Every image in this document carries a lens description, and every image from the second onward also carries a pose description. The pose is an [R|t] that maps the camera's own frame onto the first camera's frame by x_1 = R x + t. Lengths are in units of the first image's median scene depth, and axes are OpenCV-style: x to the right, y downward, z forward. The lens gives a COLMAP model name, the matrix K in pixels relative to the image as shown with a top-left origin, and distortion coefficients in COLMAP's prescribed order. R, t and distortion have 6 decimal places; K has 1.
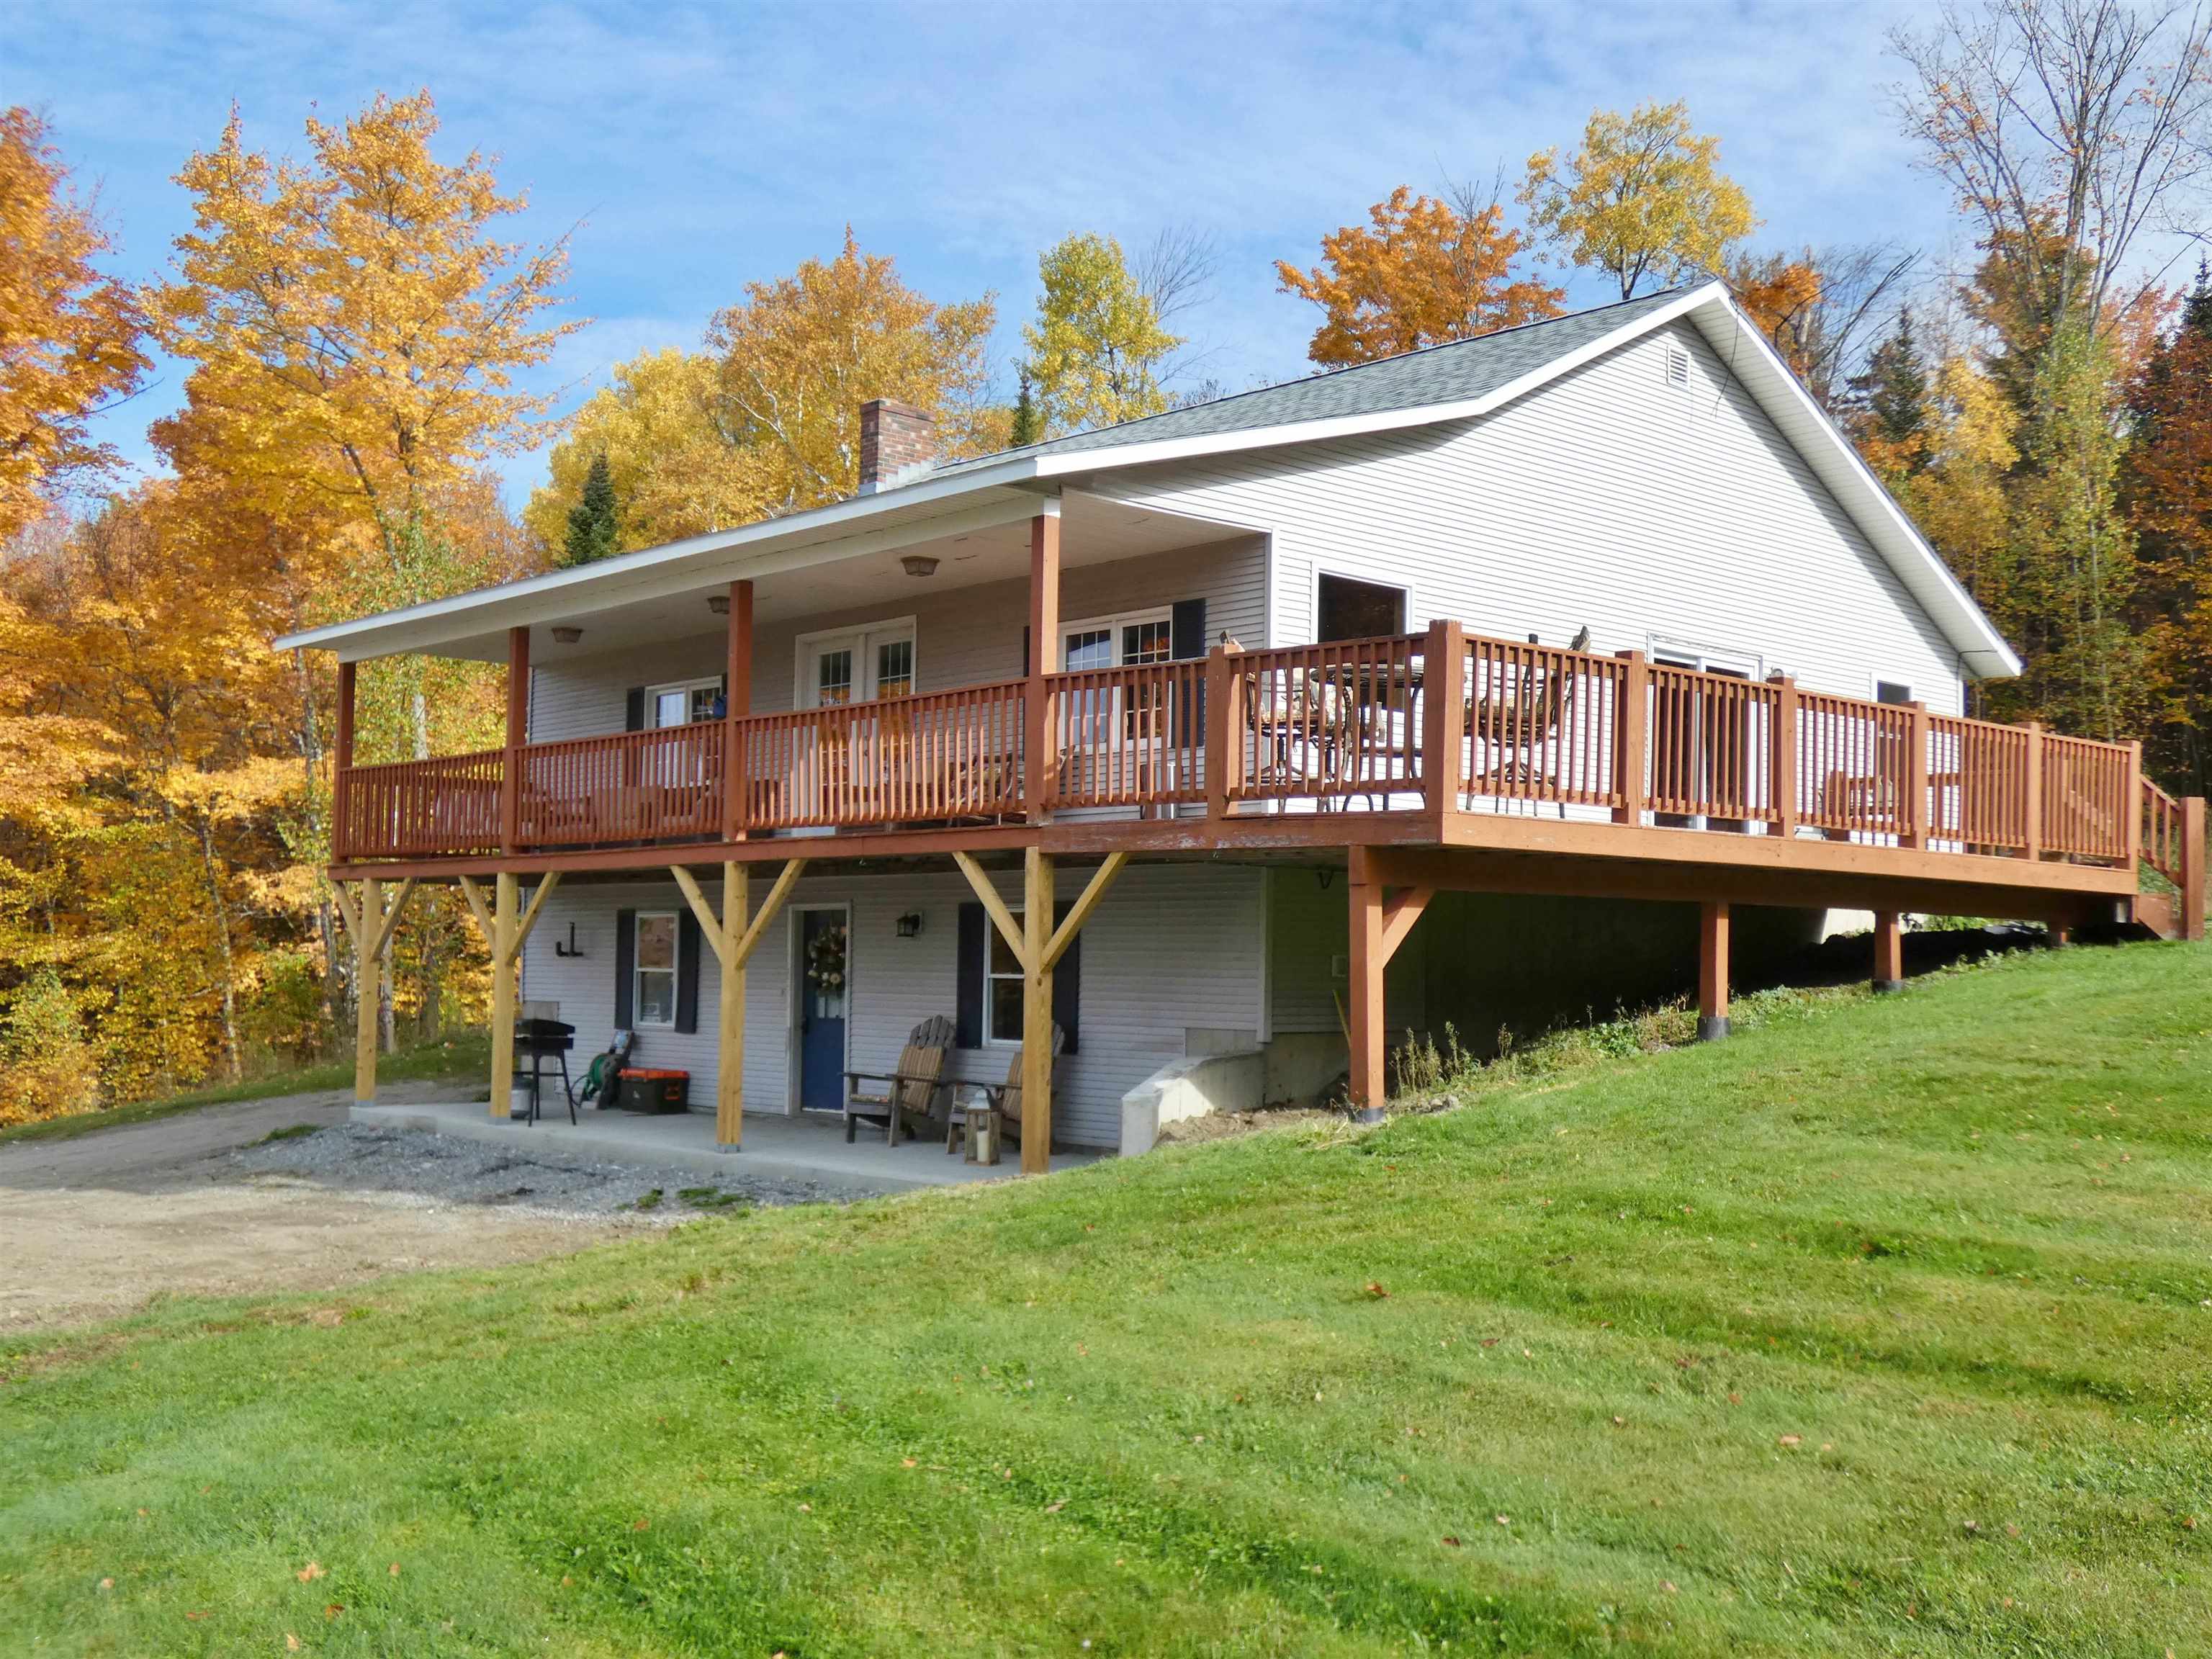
lens RADIAL K [[2243.9, 0, 1106.0], [0, 2243.9, 829.5], [0, 0, 1]] dist [-0.053866, 0.006867]
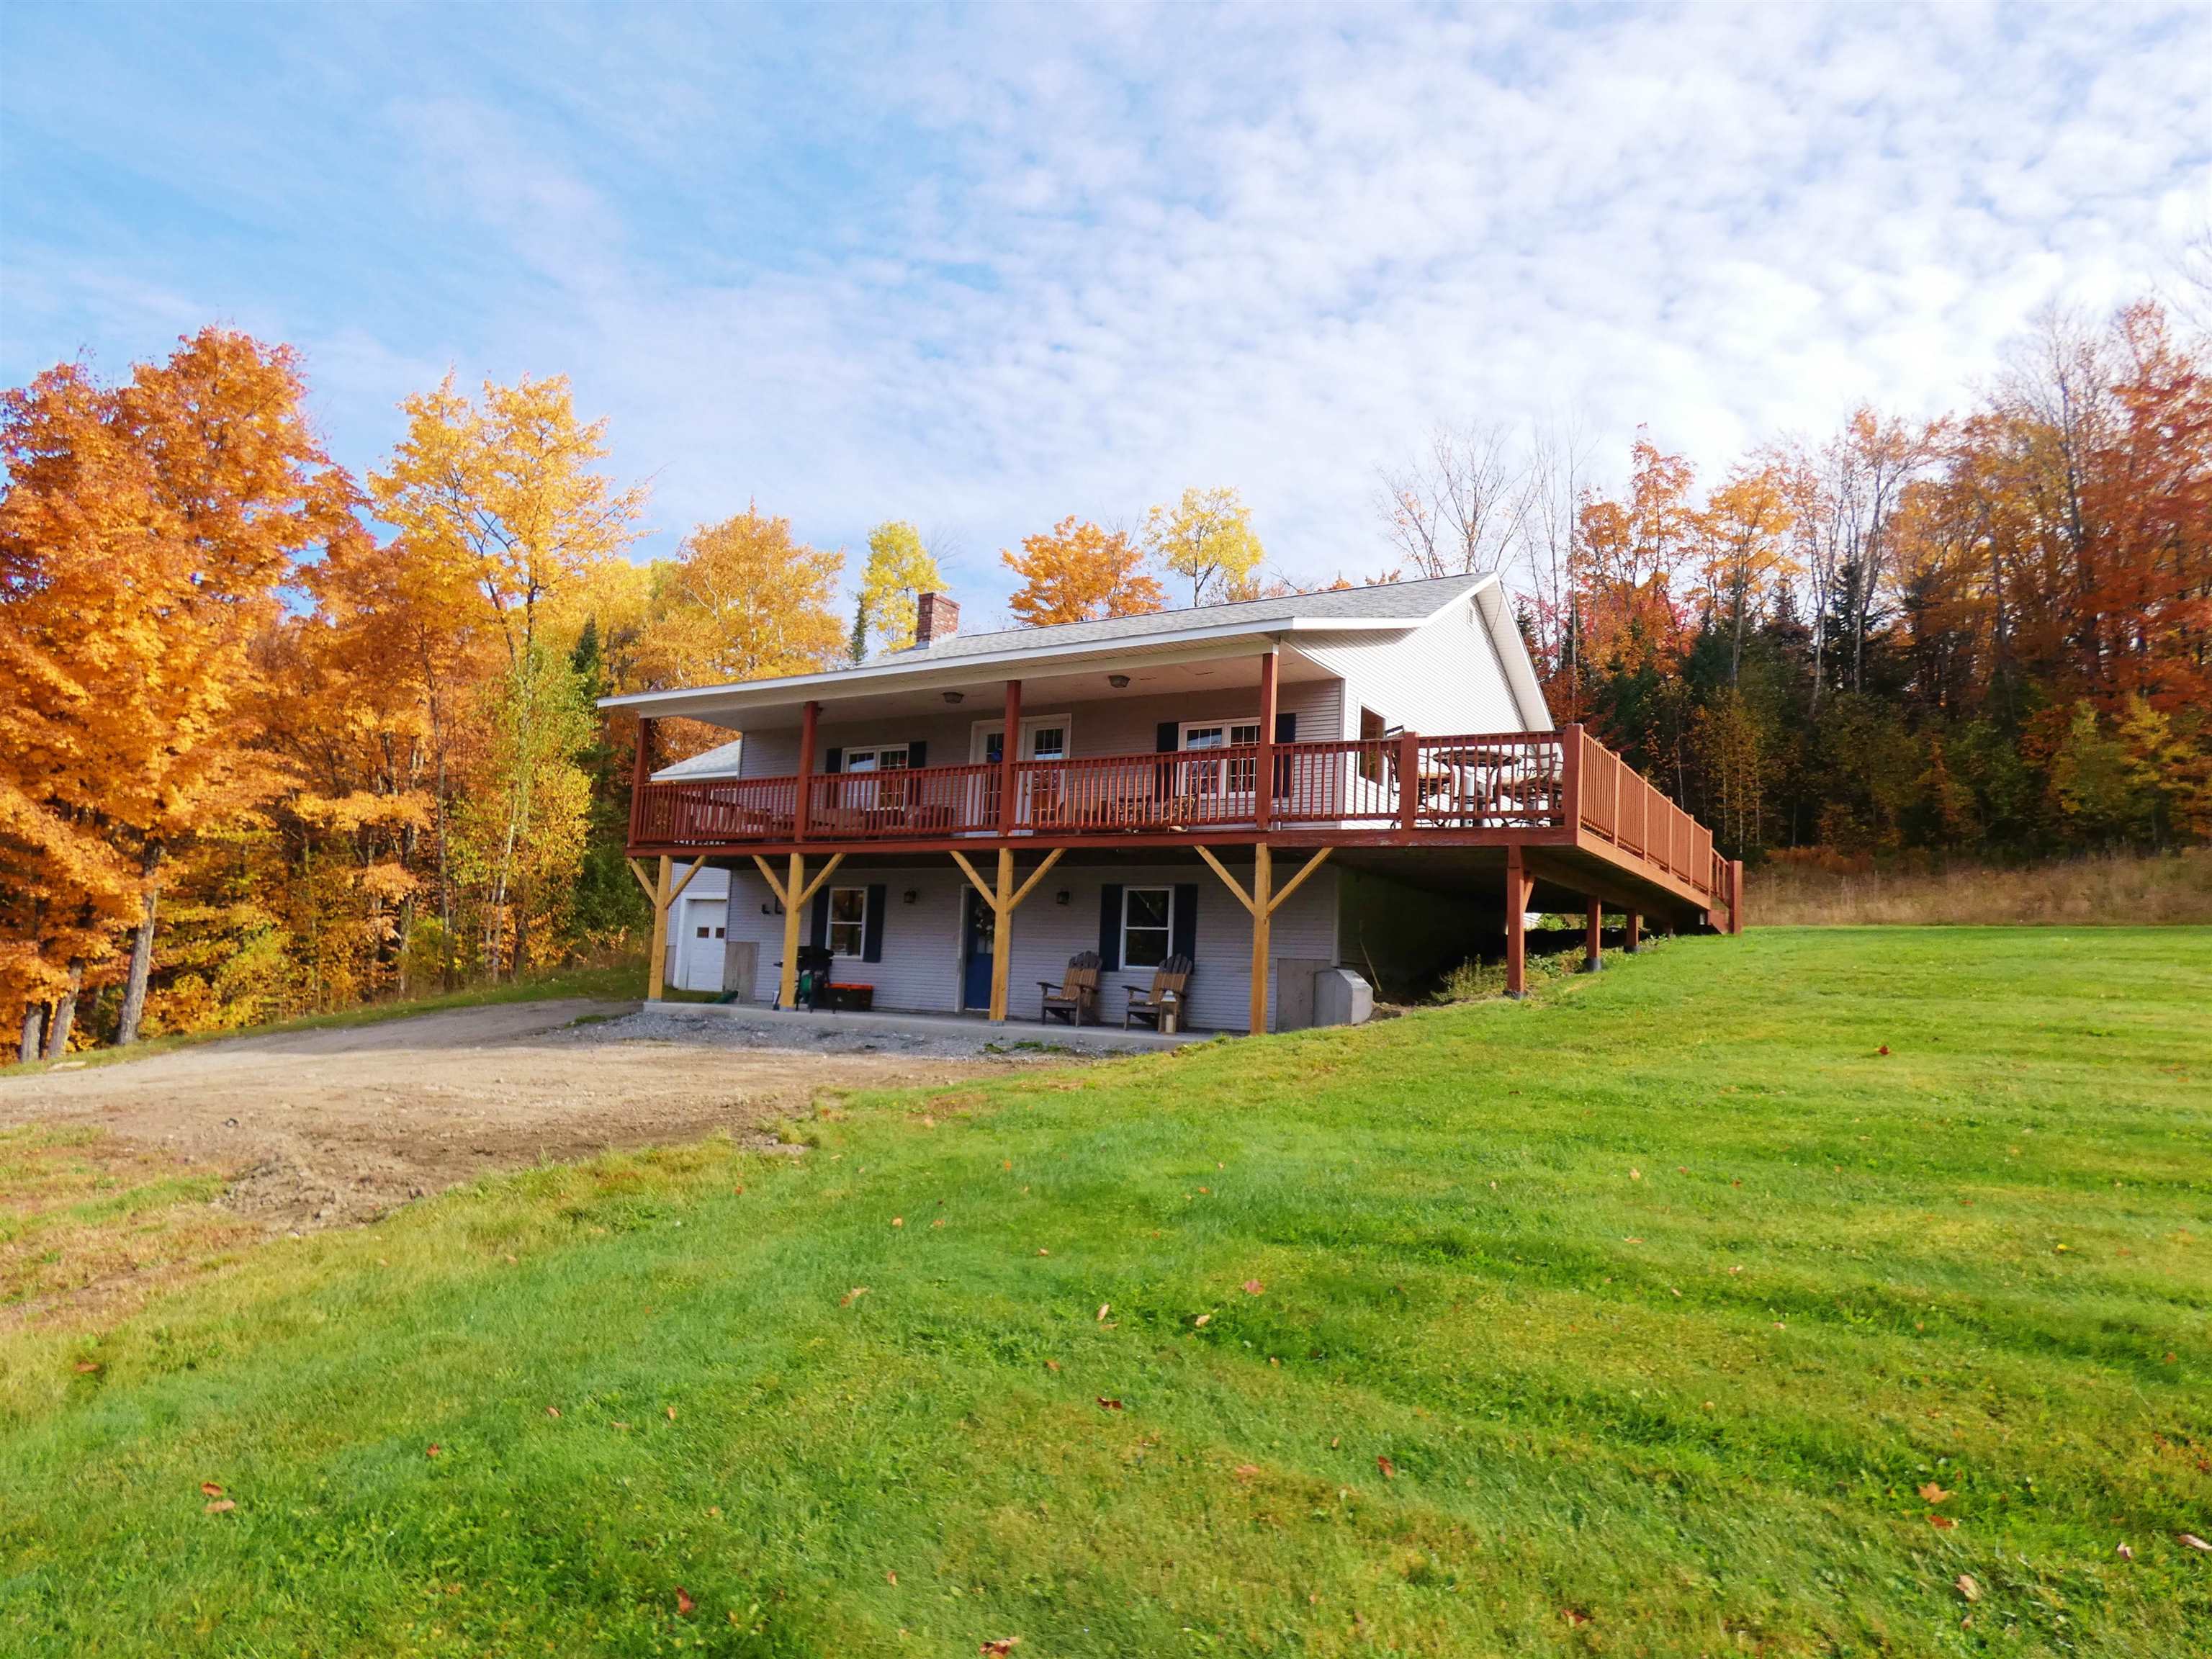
lens RADIAL K [[1316.4, 0, 1106.0], [0, 1316.4, 829.5], [0, 0, 1]] dist [-0.061846, 0.001319]
pose [[0.961628, 0.062420, 0.267161, -0.854850], [-0.049022, 0.997196, -0.056538, 0.122996], [-0.269941, 0.041271, 0.961992, 0.127107]]
